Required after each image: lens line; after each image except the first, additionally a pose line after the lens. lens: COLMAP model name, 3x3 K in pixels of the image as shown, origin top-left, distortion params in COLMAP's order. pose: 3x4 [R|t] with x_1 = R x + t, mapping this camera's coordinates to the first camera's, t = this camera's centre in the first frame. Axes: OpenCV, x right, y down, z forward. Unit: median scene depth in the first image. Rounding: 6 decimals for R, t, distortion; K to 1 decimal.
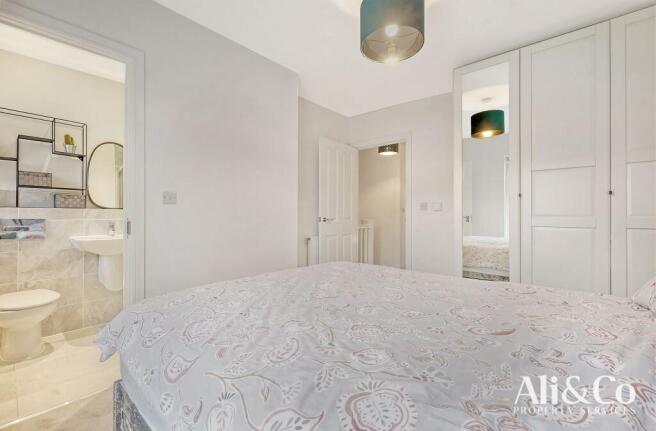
lens RADIAL K [[287.0, 0, 329.7], [0, 287.0, 215.3], [0, 0, 1]] dist [-0.001035, 0.000322]
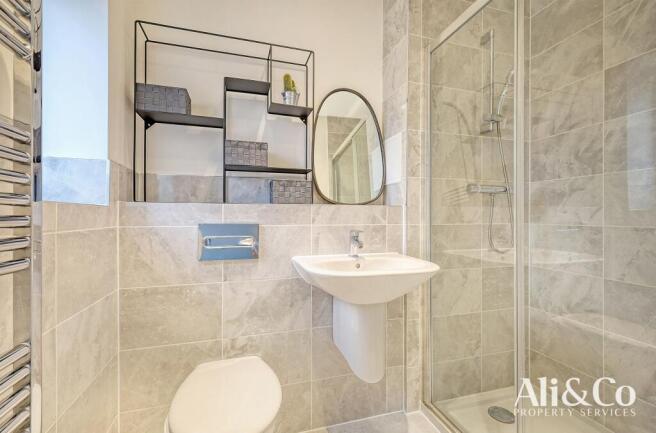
lens RADIAL K [[287.0, 0, 327.2], [0, 287.0, 218.2], [0, 0, 1]] dist [-0.001035, 0.000322]
pose [[0.847910, -0.005684, -0.530110, -0.556894], [0.002400, 0.999973, -0.006884, 0.006586], [0.530135, 0.004565, 0.847901, 0.570586]]
